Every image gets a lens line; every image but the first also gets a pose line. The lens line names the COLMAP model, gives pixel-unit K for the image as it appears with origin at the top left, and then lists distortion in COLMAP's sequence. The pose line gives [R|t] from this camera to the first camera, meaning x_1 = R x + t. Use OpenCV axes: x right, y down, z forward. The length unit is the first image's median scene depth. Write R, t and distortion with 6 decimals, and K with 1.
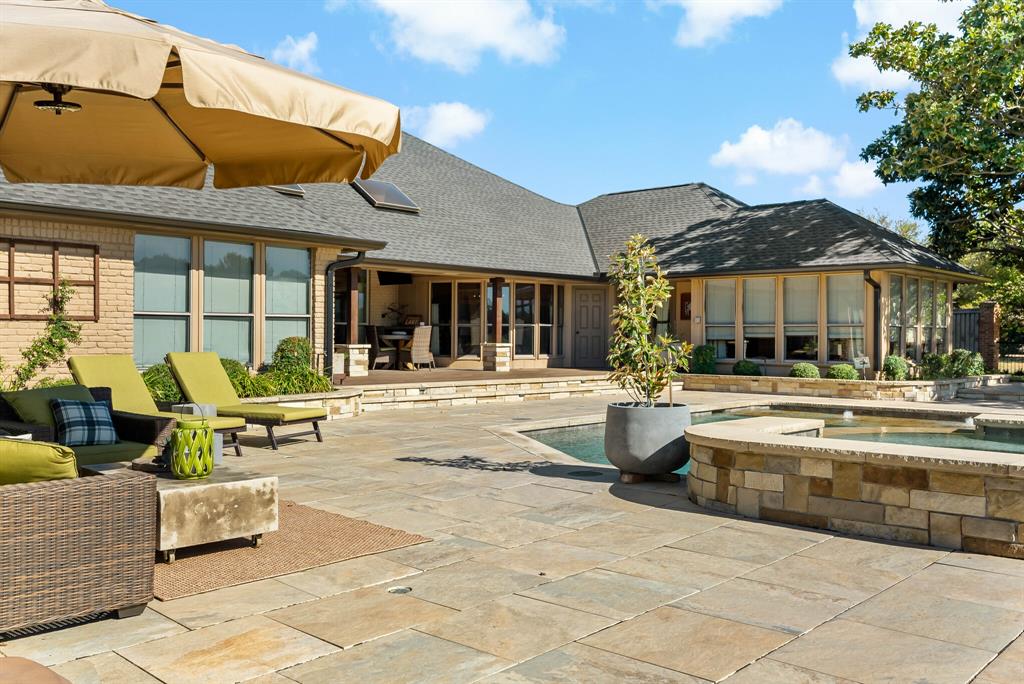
lens RADIAL K [[881.1, 0, 512.0], [0, 881.1, 342.0], [0, 0, 1]] dist [0.003575, 0.002461]
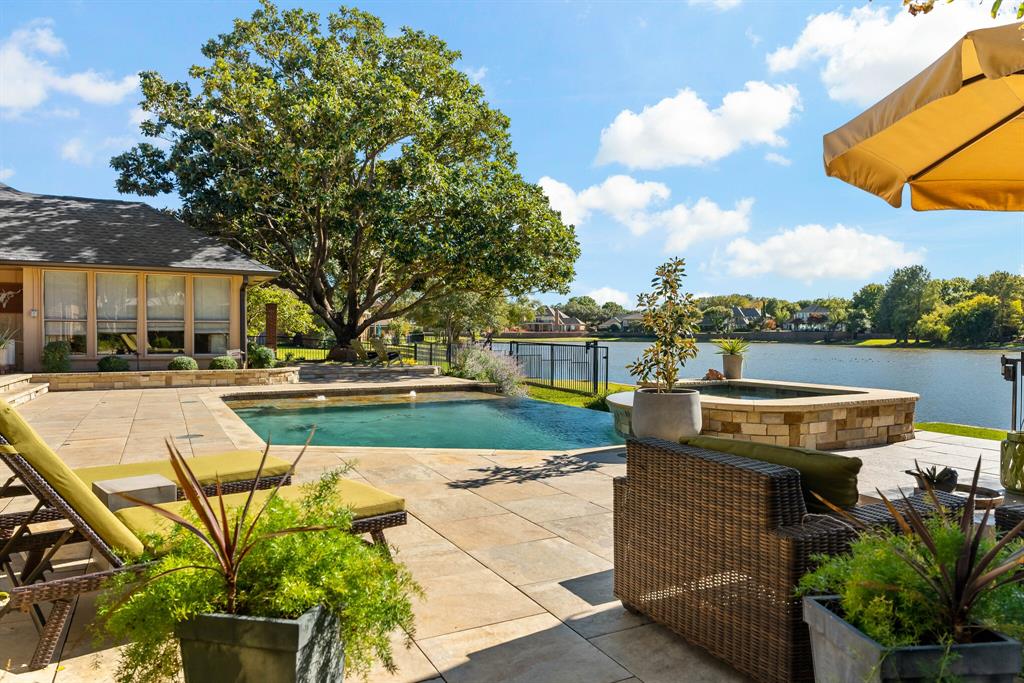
lens RADIAL K [[677.3, 0, 512.0], [0, 677.3, 341.5], [0, 0, 1]] dist [0.008250, -0.035085]
pose [[0.337198, -0.015392, 0.941308, -0.331465], [0.005662, 0.999881, 0.014321, -0.004345], [-0.941417, 0.000501, 0.337246, 0.363614]]
